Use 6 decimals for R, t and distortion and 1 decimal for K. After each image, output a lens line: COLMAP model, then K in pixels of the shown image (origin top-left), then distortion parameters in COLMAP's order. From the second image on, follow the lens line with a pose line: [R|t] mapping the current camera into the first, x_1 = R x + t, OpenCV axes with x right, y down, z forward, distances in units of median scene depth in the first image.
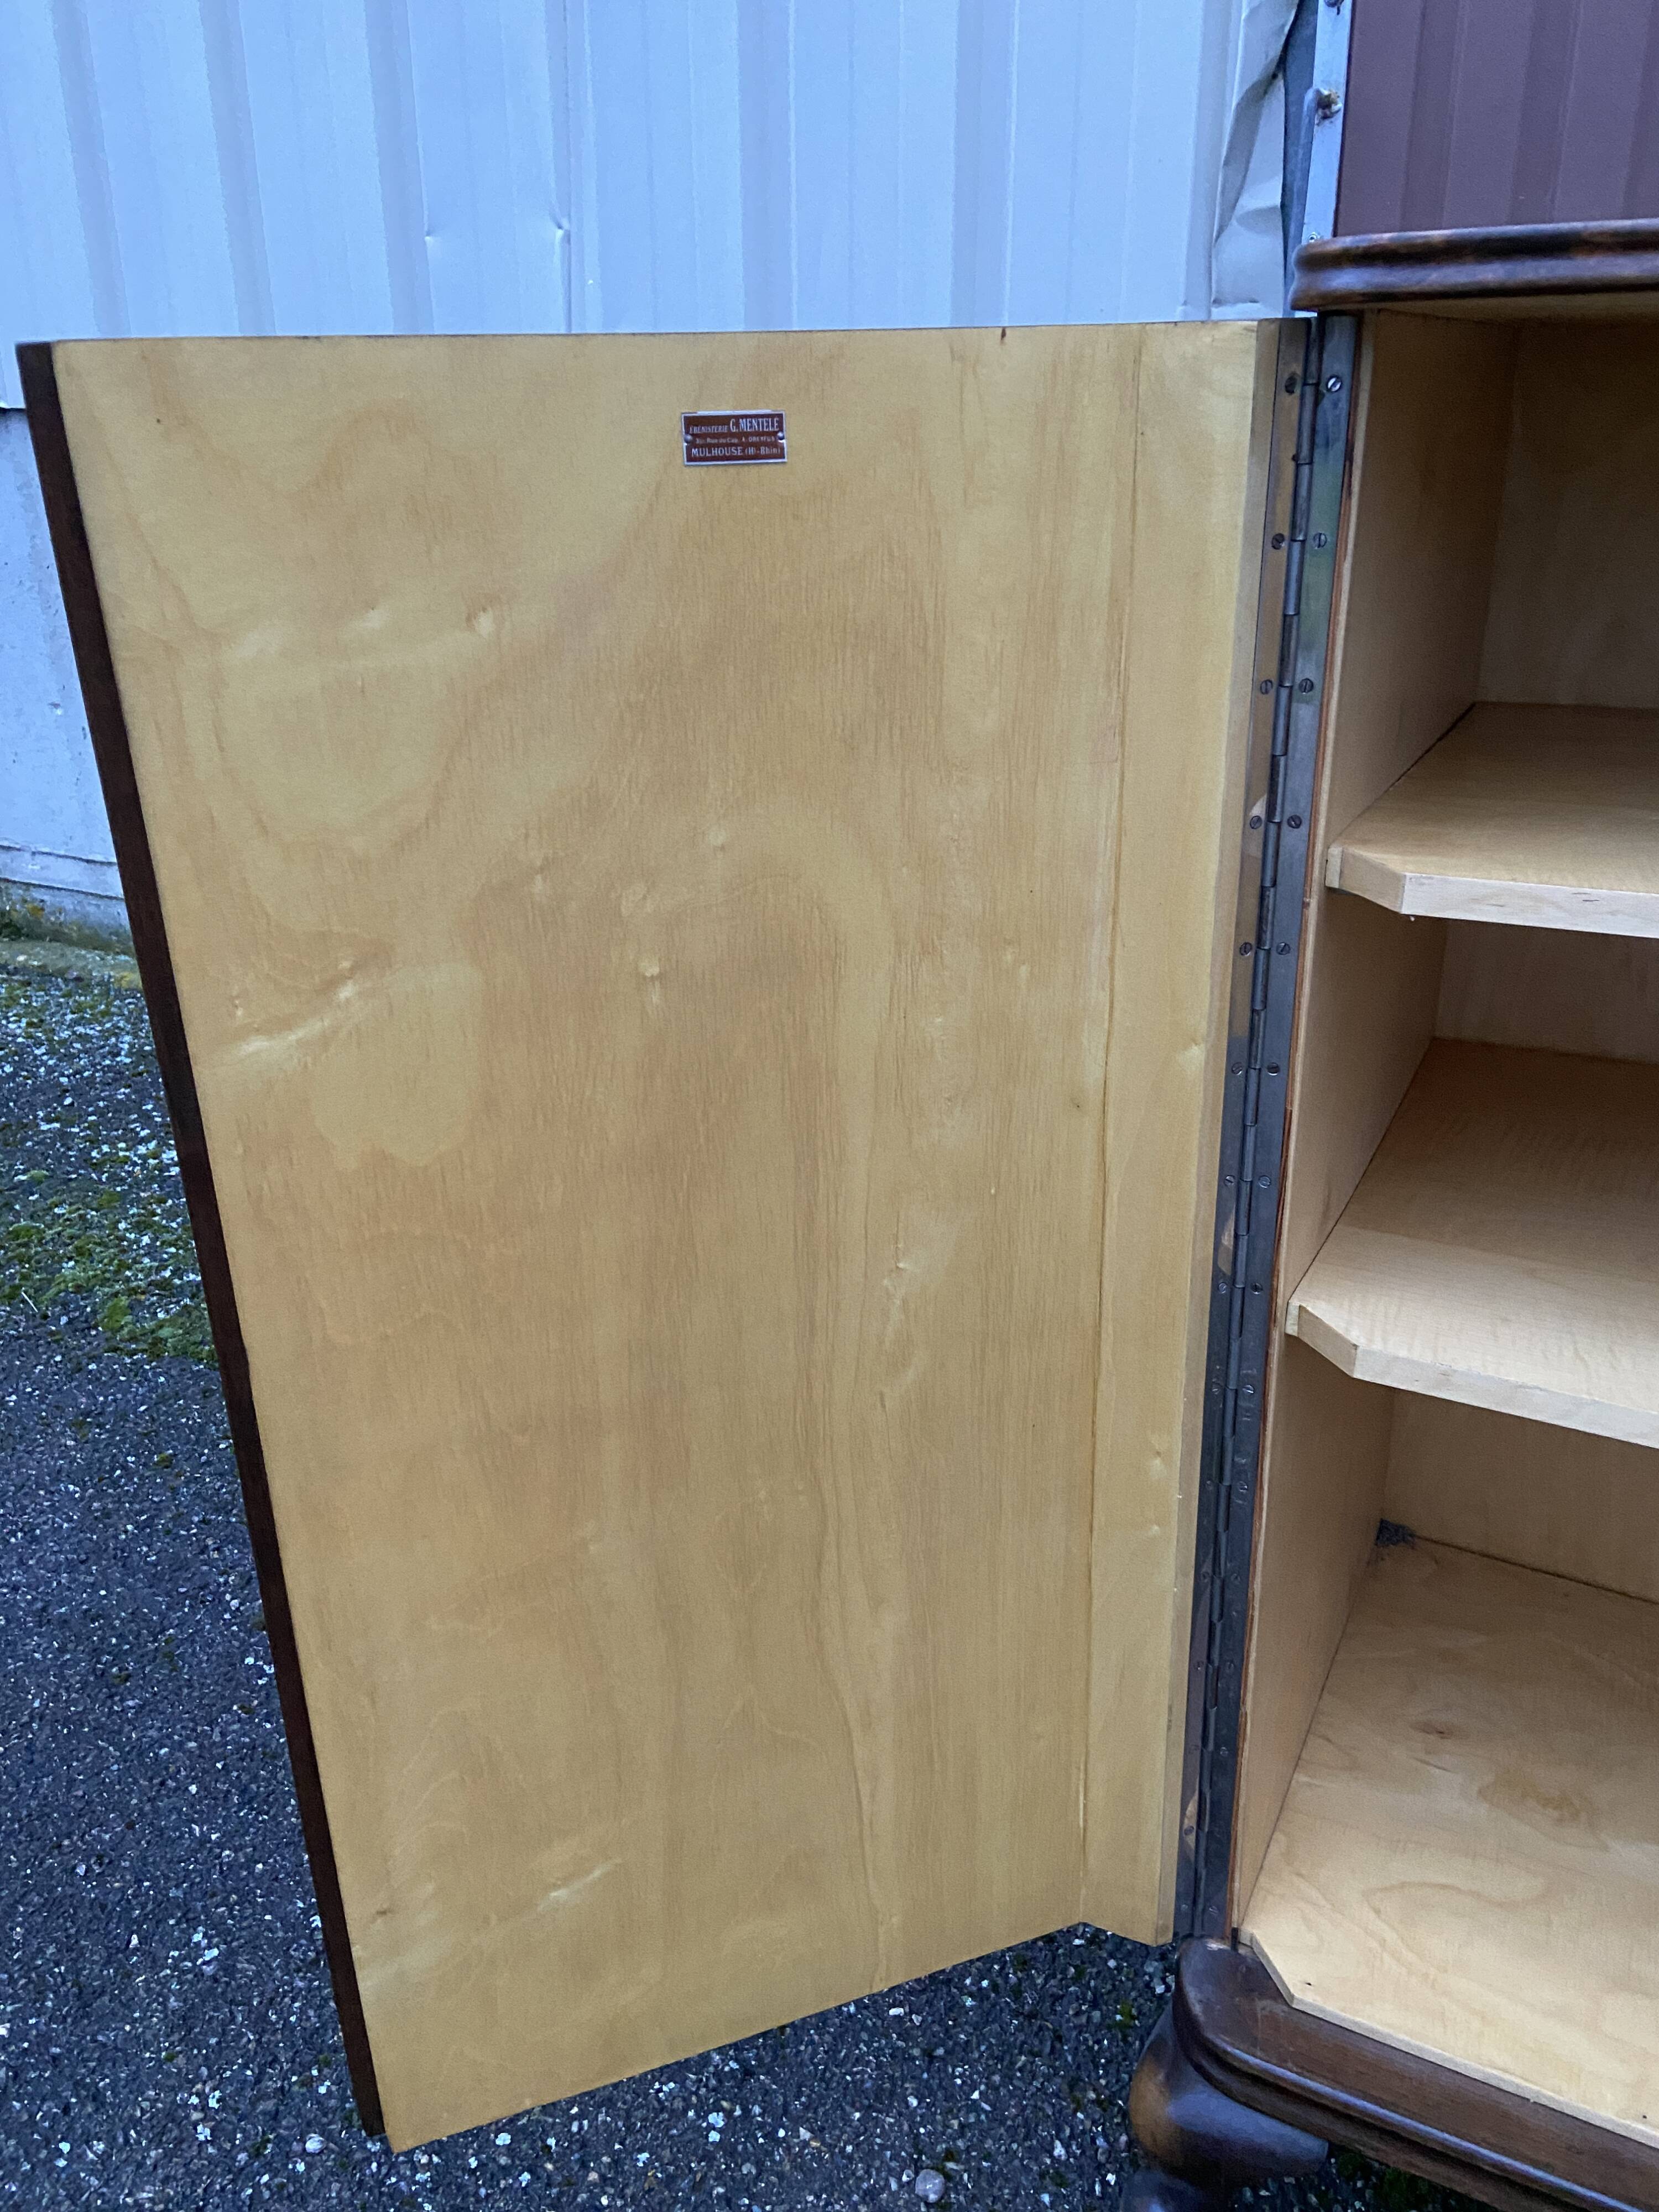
lens RADIAL K [[1681.8, 0, 835.6], [0, 1681.8, 1111.1], [0, 0, 1]] dist [0.114249, -0.149386]
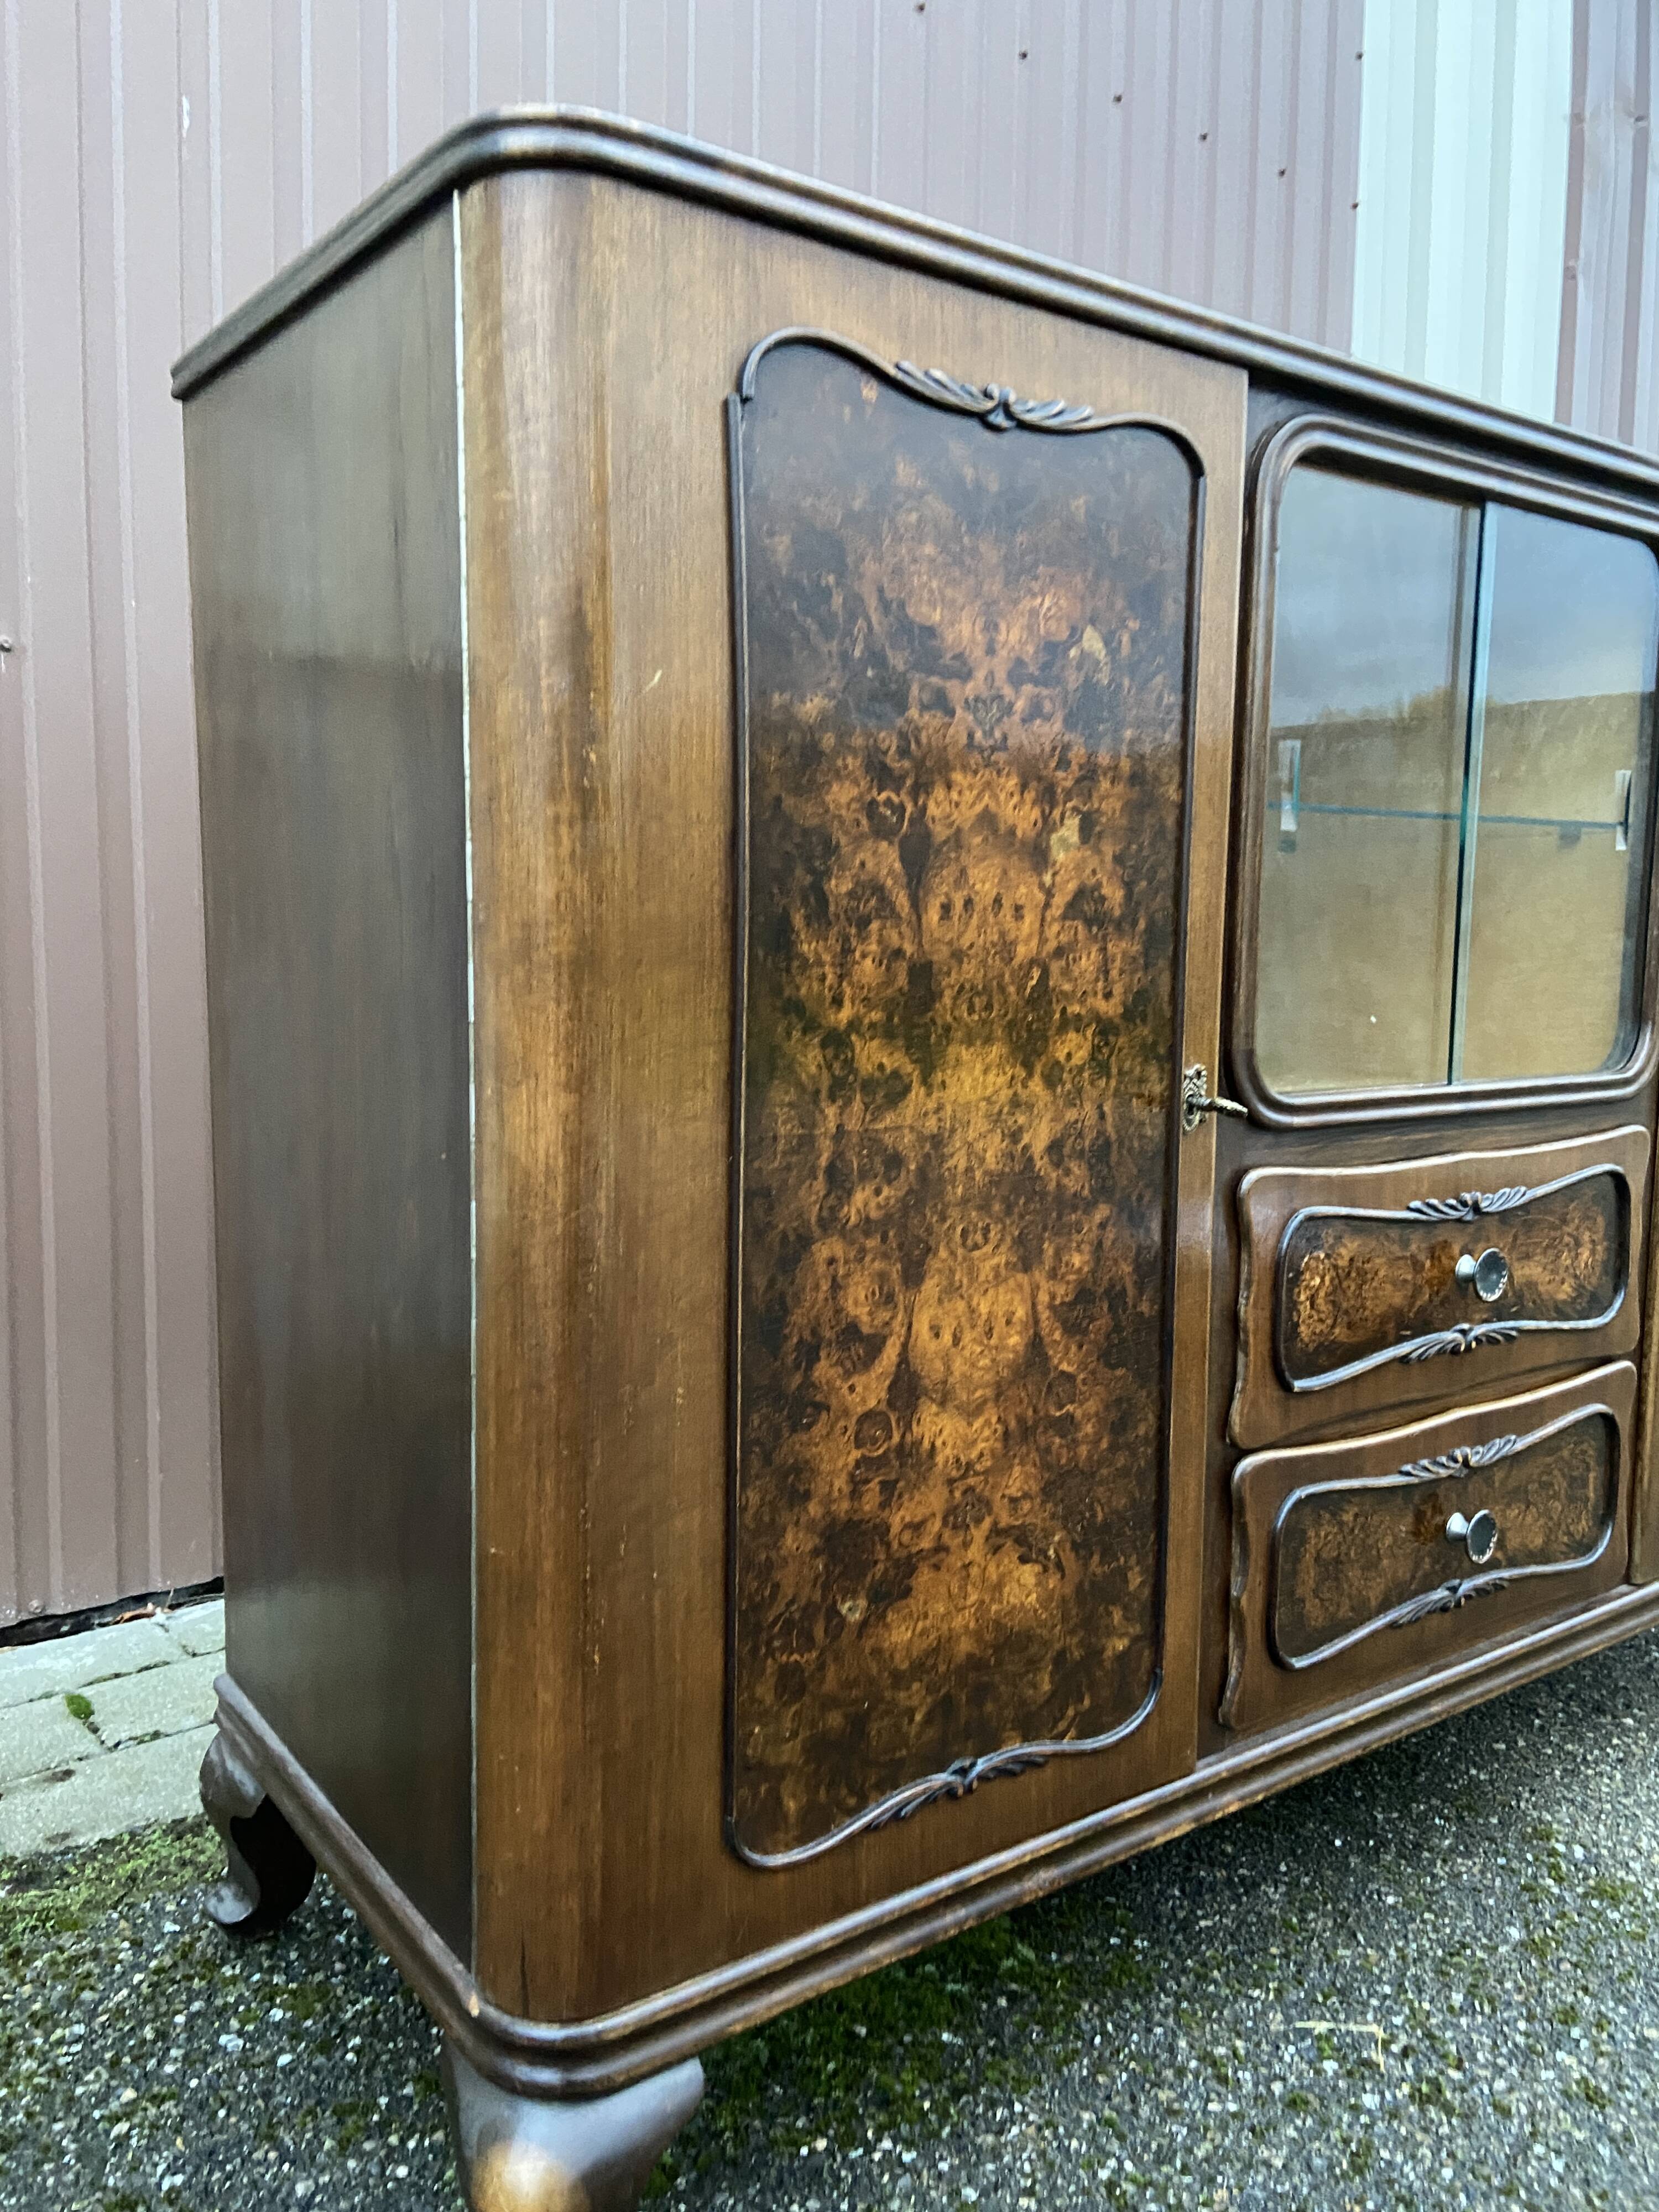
lens RADIAL K [[1692.4, 0, 821.5], [0, 1692.4, 1089.2], [0, 0, 1]] dist [0.100207, -0.123502]
pose [[0.447533, -0.065071, 0.891897, -0.534346], [0.323957, 0.941403, -0.093871, 0.226388], [-0.833526, 0.330947, 0.442389, 0.375978]]
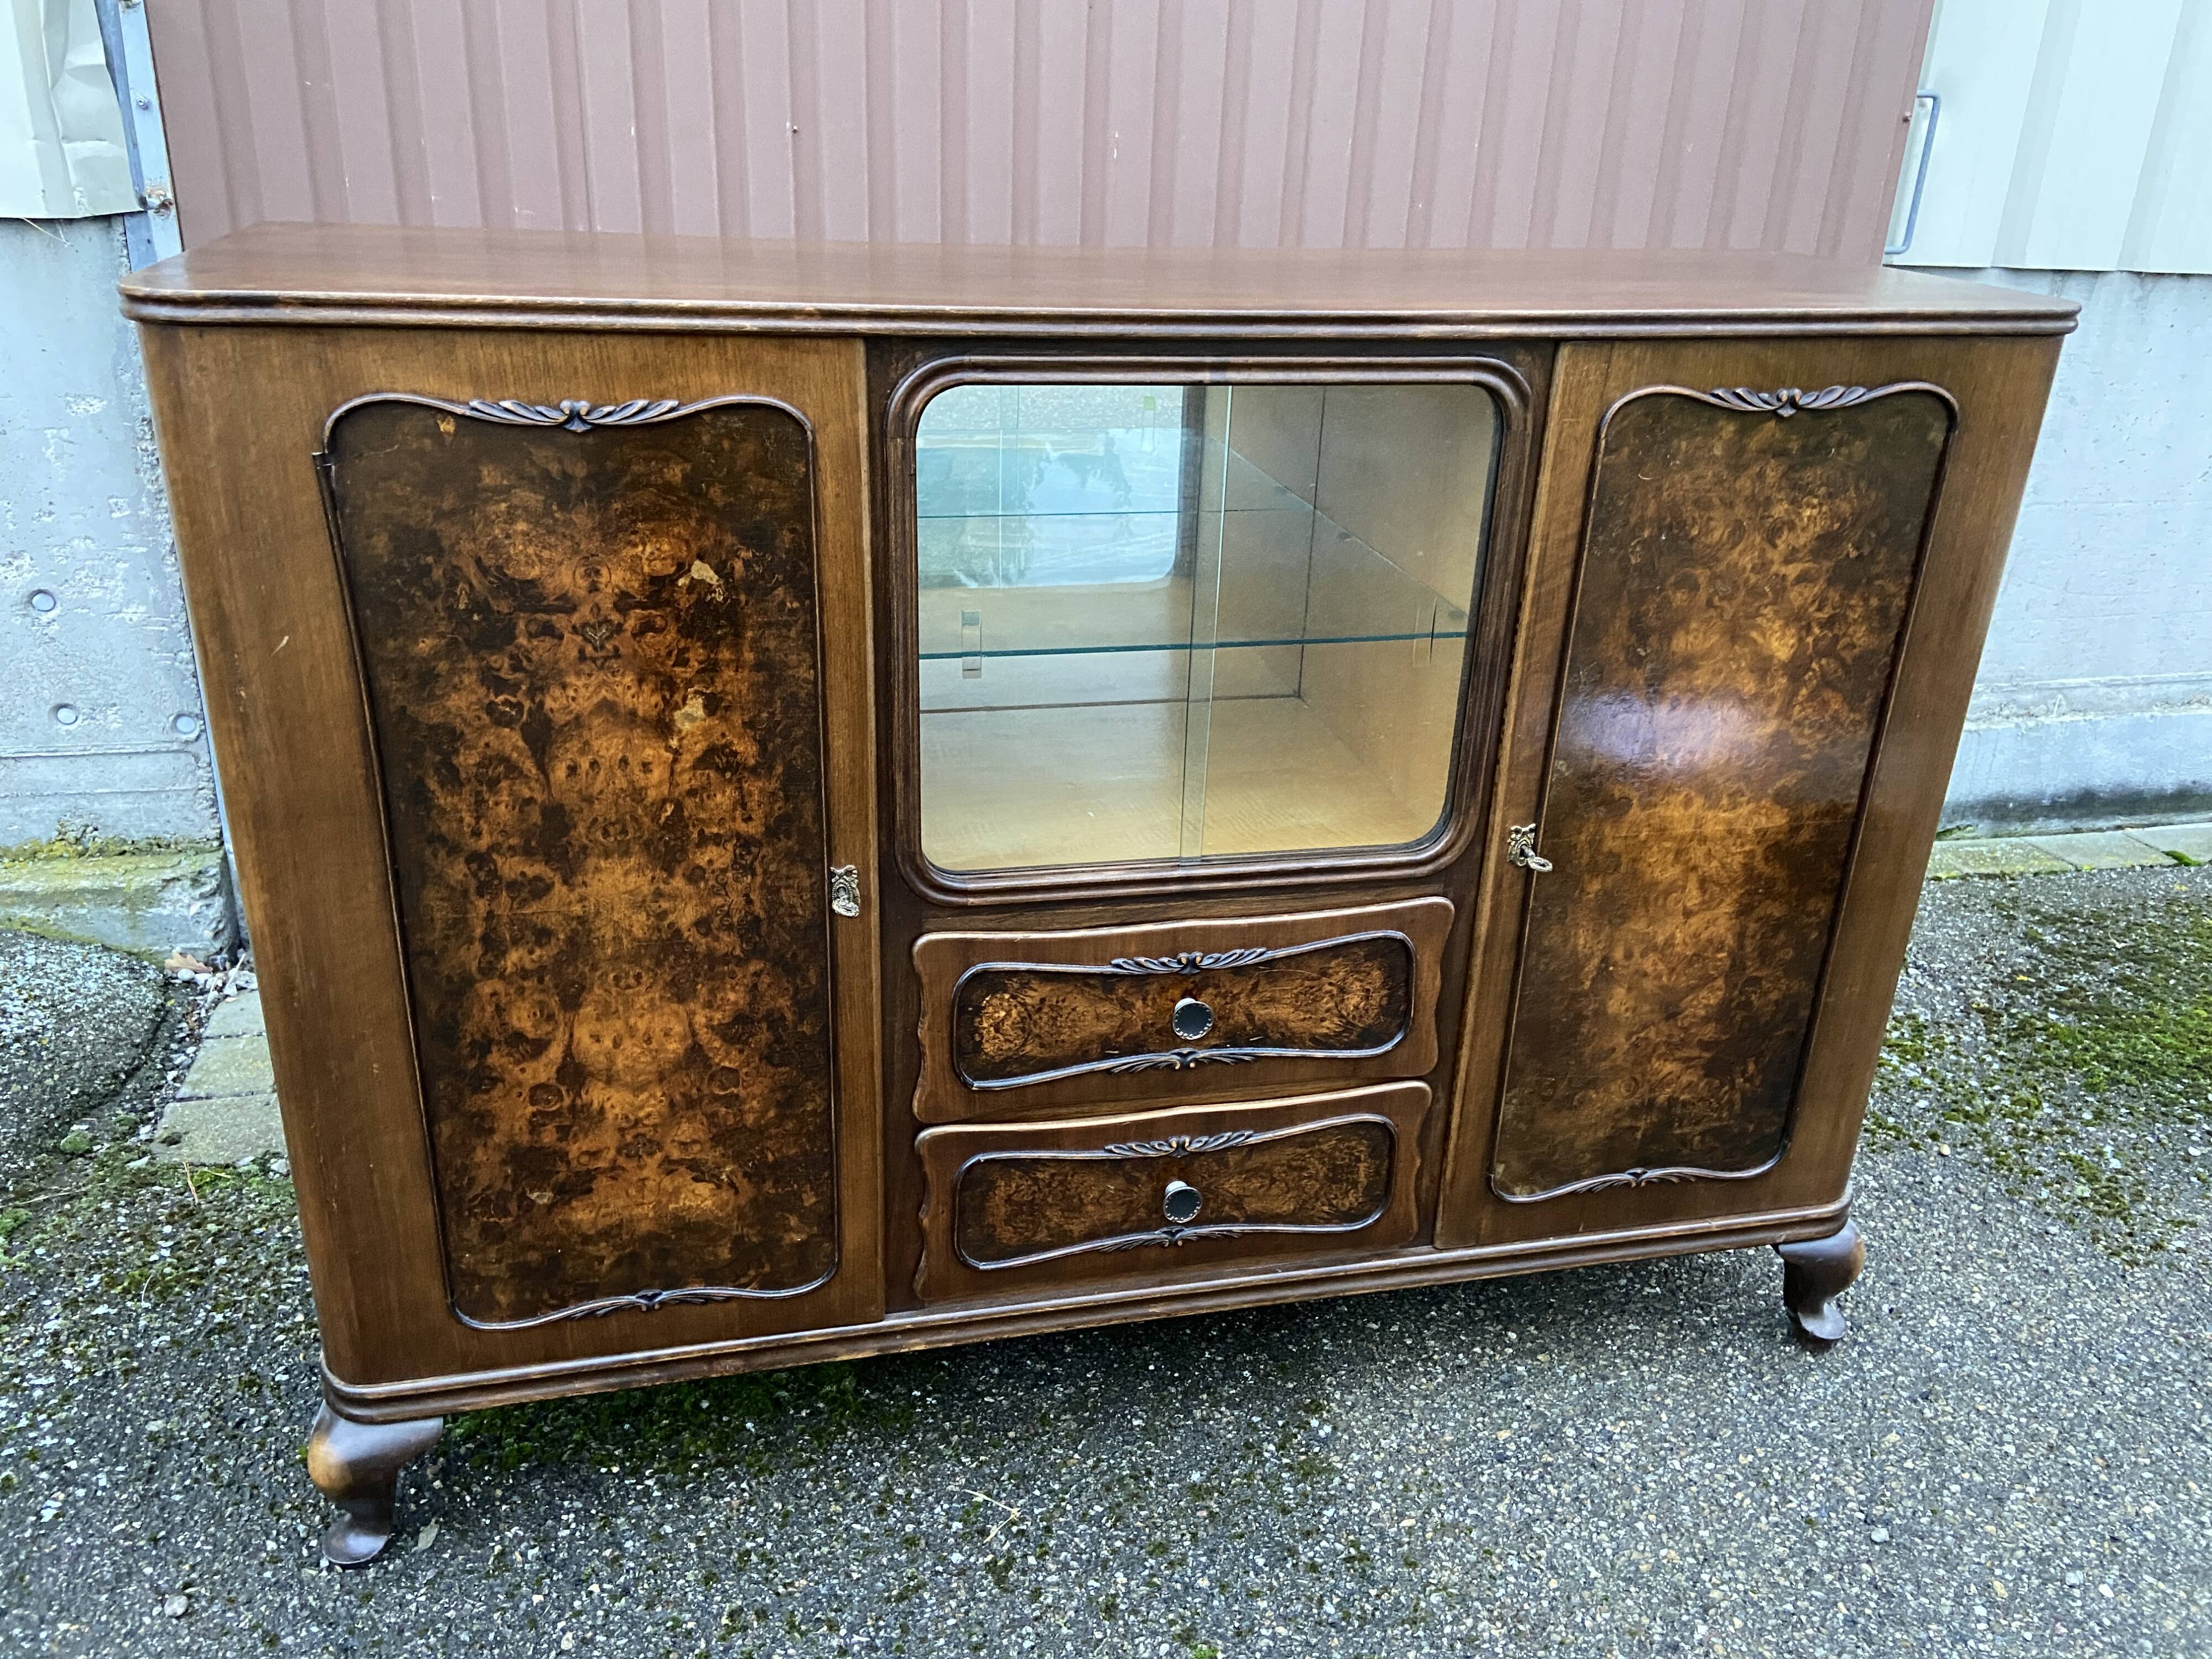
lens RADIAL K [[1681.8, 0, 1106.3], [0, 1681.8, 804.0], [0, 0, 1]] dist [0.114249, -0.149386]
pose [[0.761902, -0.207557, 0.613536, -0.105587], [0.201016, 0.976263, 0.080640, 0.050274], [-0.615710, 0.061890, 0.785539, -0.693078]]
